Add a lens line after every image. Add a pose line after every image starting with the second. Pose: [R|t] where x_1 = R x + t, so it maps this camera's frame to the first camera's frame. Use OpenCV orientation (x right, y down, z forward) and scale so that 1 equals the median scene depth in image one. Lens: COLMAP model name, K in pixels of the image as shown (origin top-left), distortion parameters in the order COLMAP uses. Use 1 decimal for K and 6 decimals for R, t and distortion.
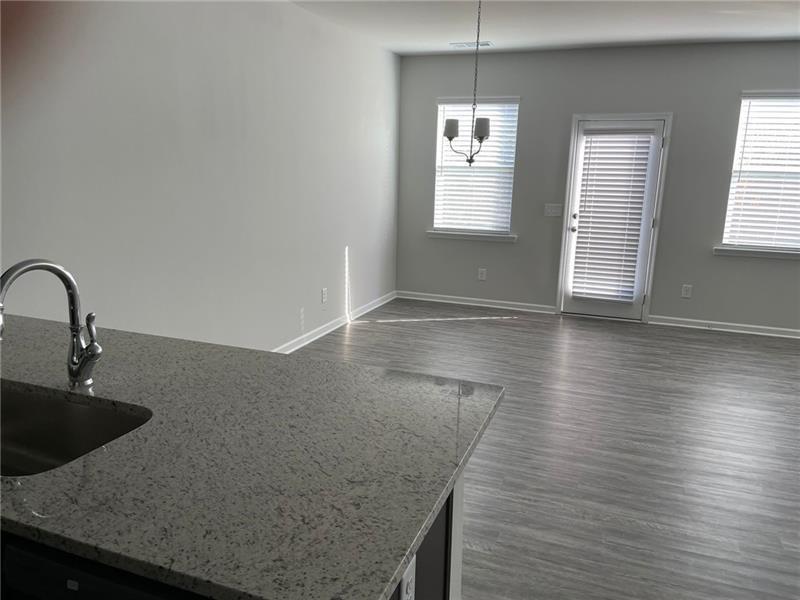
lens RADIAL K [[612.4, 0, 395.1], [0, 612.4, 304.8], [0, 0, 1]] dist [0.064742, -0.082514]
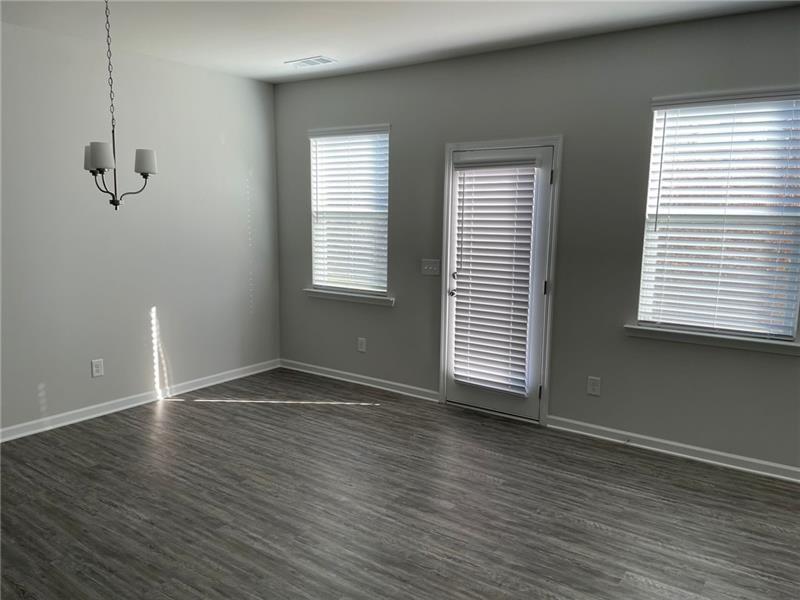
lens RADIAL K [[612.4, 0, 398.7], [0, 612.4, 302.3], [0, 0, 1]] dist [0.064742, -0.082514]
pose [[0.967461, 0.027207, -0.251552, 0.420615], [-0.046896, 0.996257, -0.072609, -0.053506], [0.248635, 0.082043, 0.965116, 0.261932]]
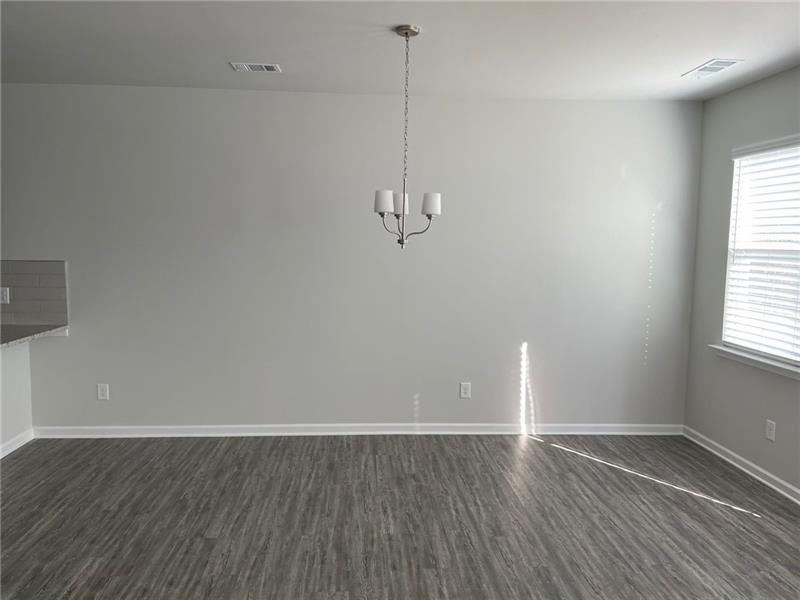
lens RADIAL K [[612.4, 0, 381.7], [0, 612.4, 297.0], [0, 0, 1]] dist [0.064742, -0.082514]
pose [[0.388697, 0.065145, -0.919060, 0.577660], [-0.204133, 0.978796, -0.016954, -0.095638], [0.898468, 0.194201, 0.393754, 0.448902]]
